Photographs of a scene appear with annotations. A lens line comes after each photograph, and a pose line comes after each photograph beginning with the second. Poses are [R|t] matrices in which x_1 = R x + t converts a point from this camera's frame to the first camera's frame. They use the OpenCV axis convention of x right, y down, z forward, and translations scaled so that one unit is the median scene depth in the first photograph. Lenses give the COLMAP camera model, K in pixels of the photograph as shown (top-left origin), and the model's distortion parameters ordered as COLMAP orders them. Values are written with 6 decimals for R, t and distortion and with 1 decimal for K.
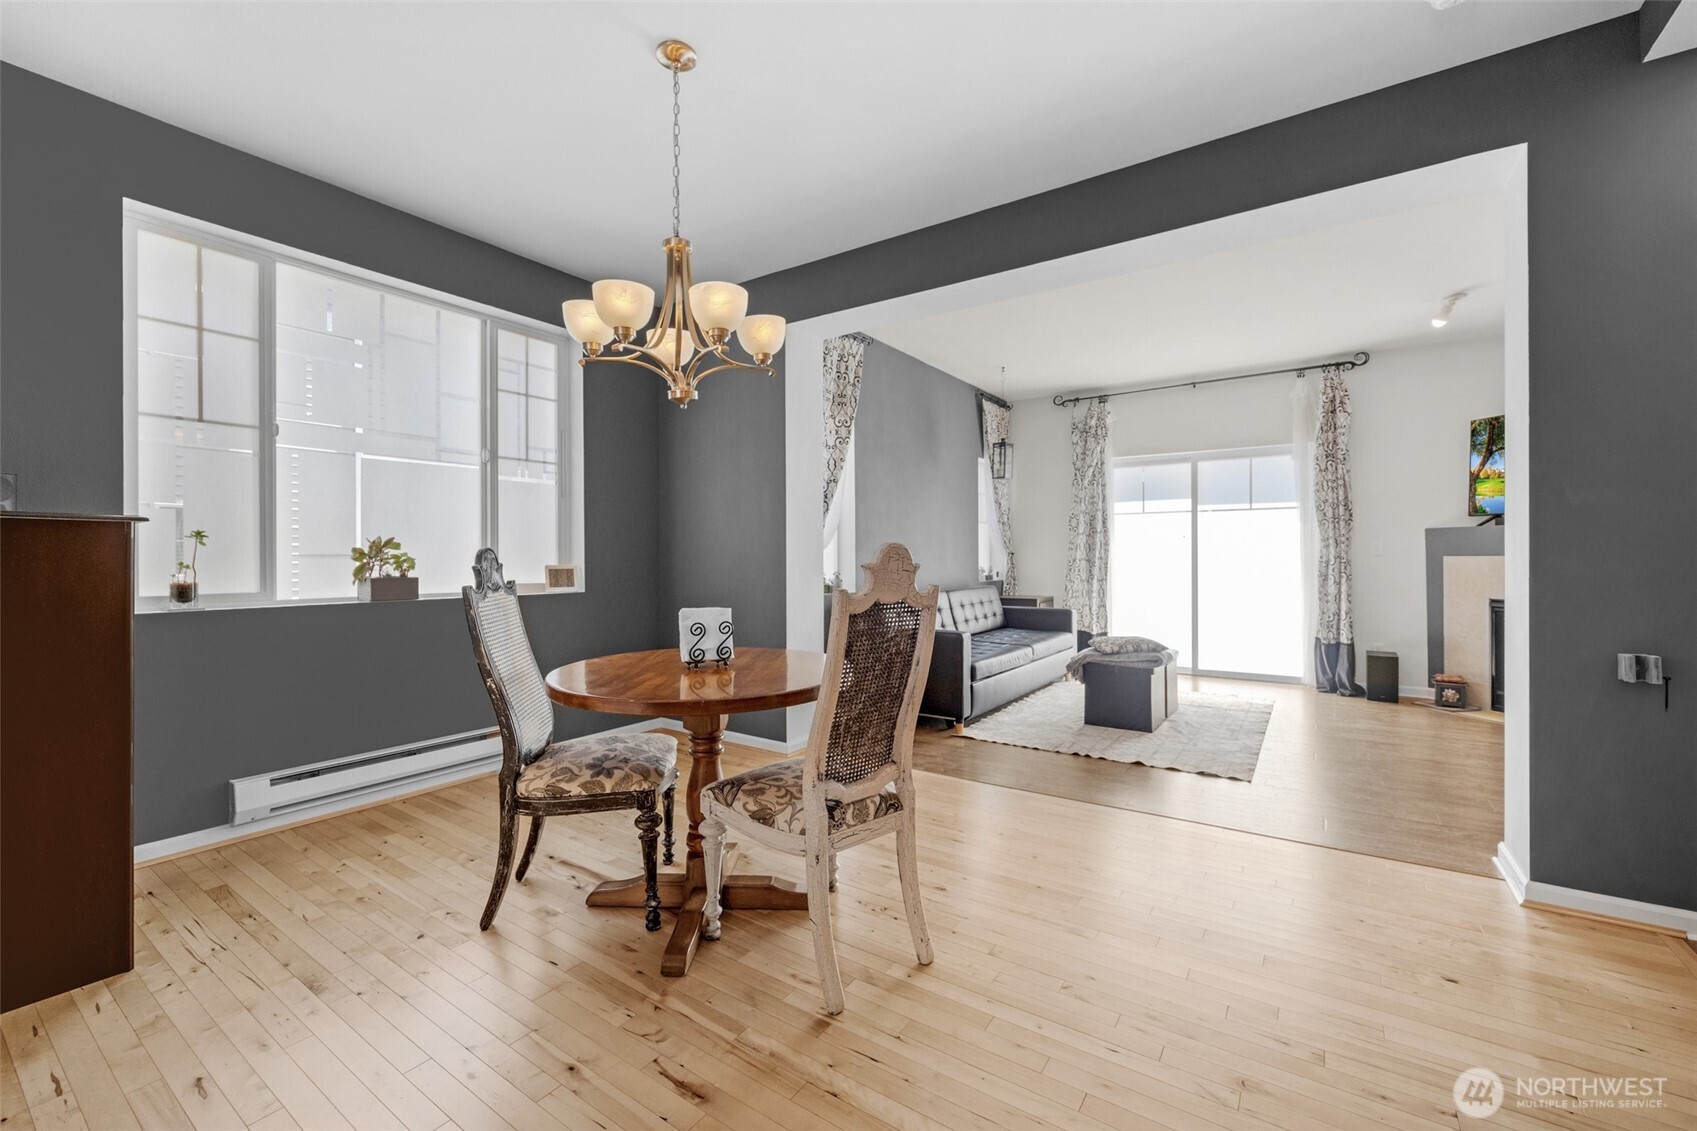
lens RADIAL K [[681.5, 0, 810.9], [0, 681.5, 560.1], [0, 0, 1]] dist [0.000088, -0.000607]
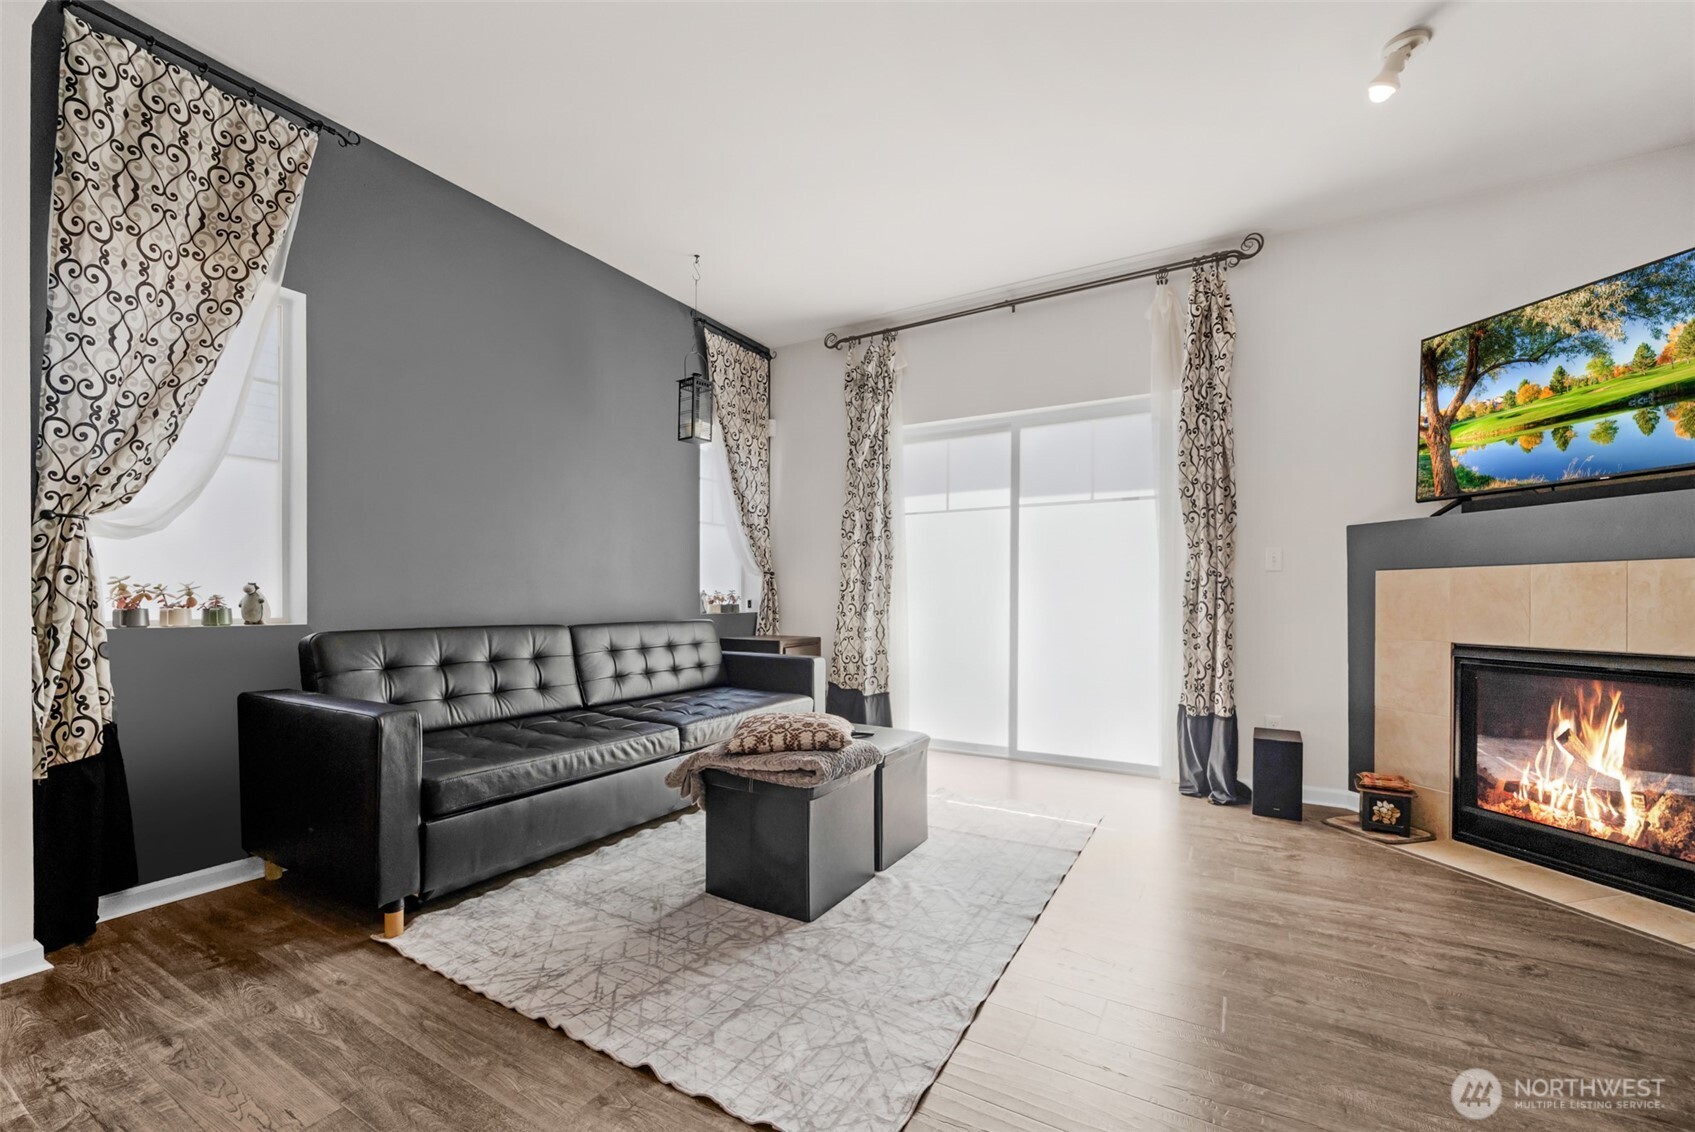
lens RADIAL K [[680.7, 0, 827.9], [0, 680.7, 605.2], [0, 0, 1]] dist [0.000088, -0.000607]
pose [[0.996170, 0.008819, 0.086991, 0.380006], [-0.009119, 0.999954, 0.003049, 0.025105], [-0.086960, -0.003831, 0.996204, 0.426011]]
